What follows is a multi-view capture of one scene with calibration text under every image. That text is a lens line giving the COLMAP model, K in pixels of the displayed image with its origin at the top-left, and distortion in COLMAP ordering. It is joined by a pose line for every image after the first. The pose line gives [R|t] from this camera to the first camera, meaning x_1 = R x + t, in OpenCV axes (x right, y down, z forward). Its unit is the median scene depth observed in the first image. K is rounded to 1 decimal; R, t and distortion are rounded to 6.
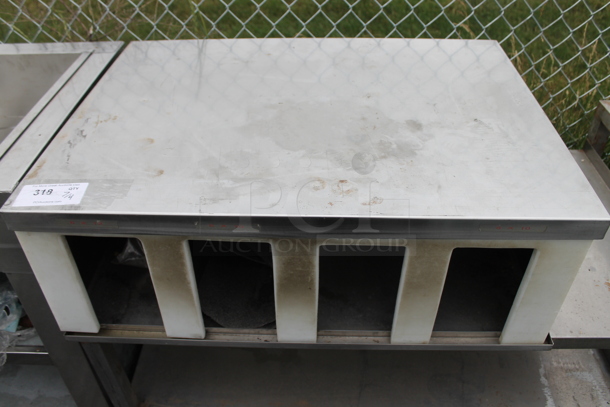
lens RADIAL K [[511.6, 0, 304.6], [0, 511.6, 201.5], [0, 0, 1]] dist [-0.142318, 0.093658]
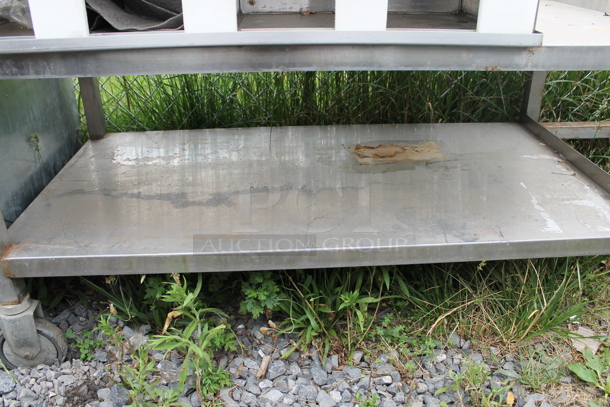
lens RADIAL K [[511.6, 0, 308.3], [0, 511.6, 200.1], [0, 0, 1]] dist [-0.142318, 0.093658]
pose [[0.995618, -0.027207, 0.089471, 0.055128], [0.044174, 0.980100, -0.193525, 0.655718], [-0.082425, 0.196629, 0.977007, 0.307274]]
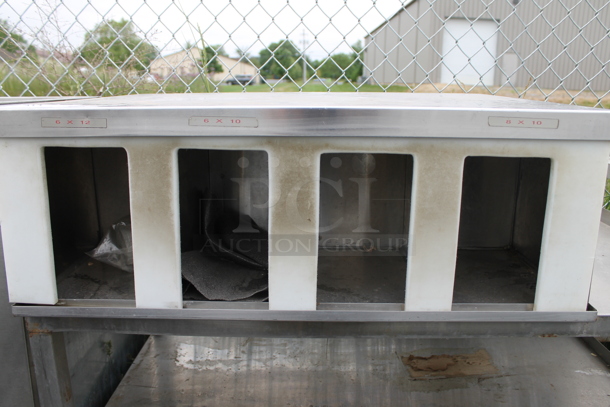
lens RADIAL K [[511.6, 0, 305.5], [0, 511.6, 201.7], [0, 0, 1]] dist [-0.142318, 0.093658]
pose [[0.999699, 0.013926, 0.020177, -0.013062], [-0.004025, 0.905062, -0.425260, 0.460101], [-0.024183, 0.425051, 0.904846, 0.166454]]
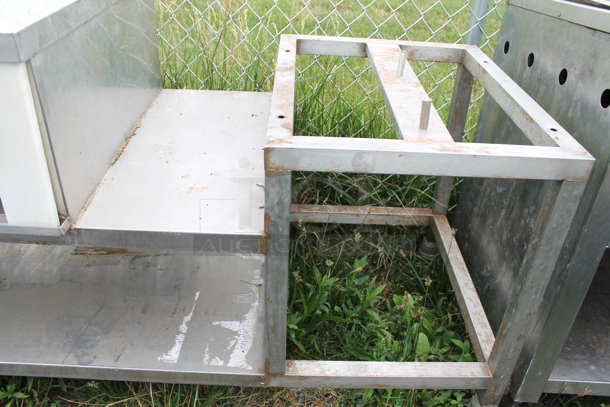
lens RADIAL K [[511.6, 0, 303.0], [0, 511.6, 203.9], [0, 0, 1]] dist [-0.142318, 0.093658]
pose [[0.996255, 0.039500, 0.076909, 0.822733], [-0.030792, 0.993311, -0.111286, 0.319968], [-0.080791, 0.108501, 0.990808, 0.098764]]
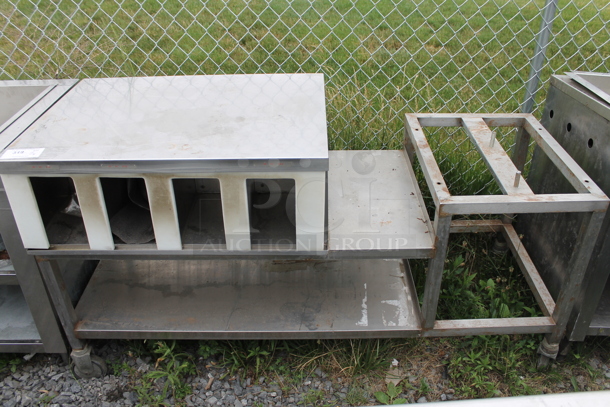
lens RADIAL K [[511.6, 0, 304.2], [0, 511.6, 201.5], [0, 0, 1]] dist [-0.142318, 0.093658]
pose [[0.999400, -0.010245, 0.033096, 0.359145], [0.013830, 0.993837, -0.109985, 0.300875], [-0.031765, 0.110377, 0.993382, -0.631271]]
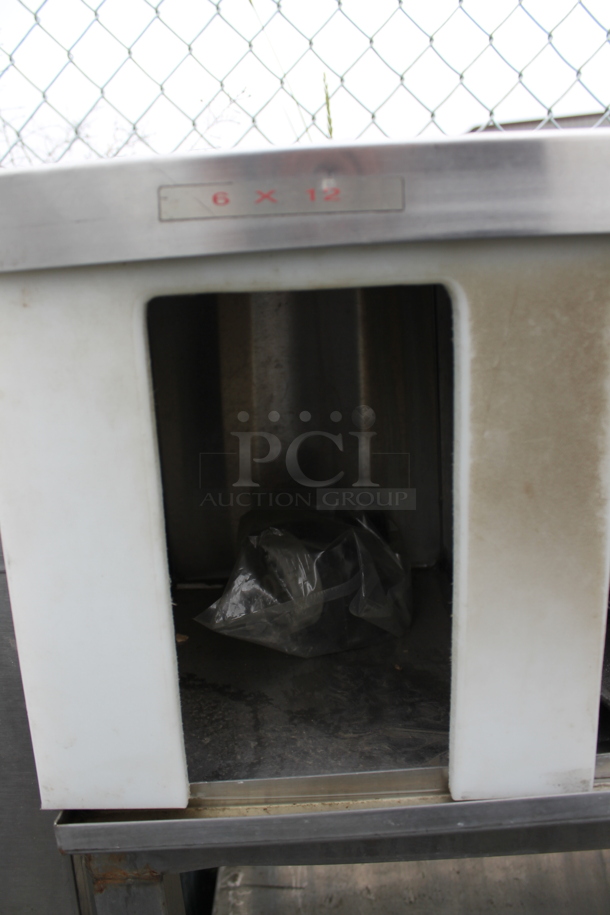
lens RADIAL K [[767.4, 0, 306.3], [0, 767.4, 459.4], [0, 0, 1]] dist [-0.142318, 0.093658]
pose [[0.998548, -0.051298, 0.016467, -0.349857], [0.053378, 0.900517, -0.431532, 0.272385], [0.007308, 0.431784, 0.901947, 0.562556]]
